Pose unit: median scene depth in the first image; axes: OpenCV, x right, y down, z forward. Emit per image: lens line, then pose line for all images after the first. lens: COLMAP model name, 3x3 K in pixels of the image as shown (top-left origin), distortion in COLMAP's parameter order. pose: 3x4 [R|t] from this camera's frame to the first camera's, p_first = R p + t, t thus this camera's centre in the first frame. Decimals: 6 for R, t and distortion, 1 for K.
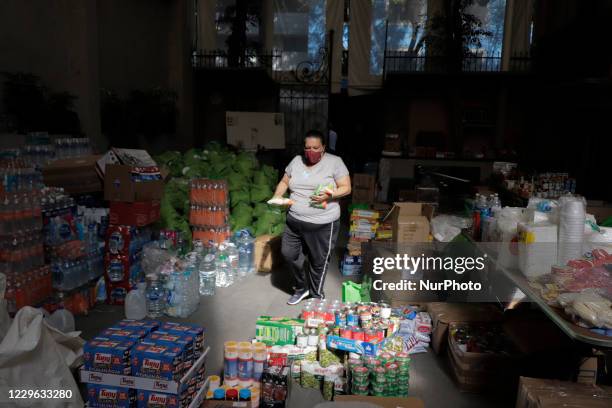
lens RADIAL K [[490.4, 0, 306.0], [0, 490.4, 204.0], [0, 0, 1]] dist [-0.003052, 0.003760]
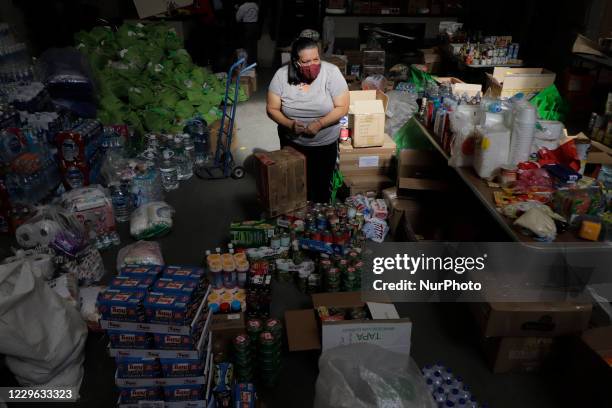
lens RADIAL K [[492.4, 0, 306.0], [0, 492.4, 204.0], [0, 0, 1]] dist [-0.005859, 0.006659]
pose [[0.991040, -0.075270, 0.110338, -0.053272], [0.038636, 0.952325, 0.302631, -0.128032], [-0.127856, -0.295656, 0.946700, -0.018206]]
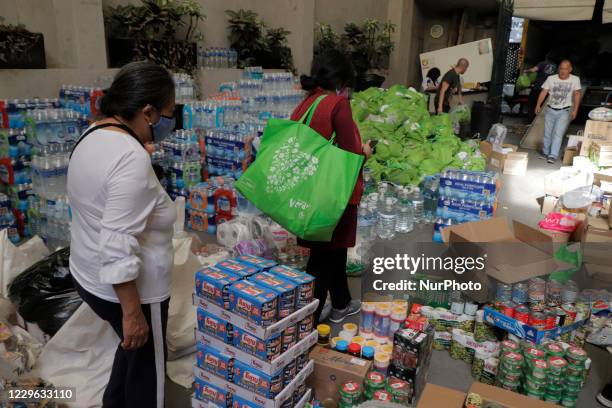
lens RADIAL K [[490.4, 0, 306.0], [0, 490.4, 204.0], [0, 0, 1]] dist [-0.003052, 0.003760]
pose [[0.897848, 0.118808, -0.423973, 0.097181], [-0.066139, 0.988374, 0.136904, -0.007075], [0.435309, -0.094877, 0.895268, 0.105171]]
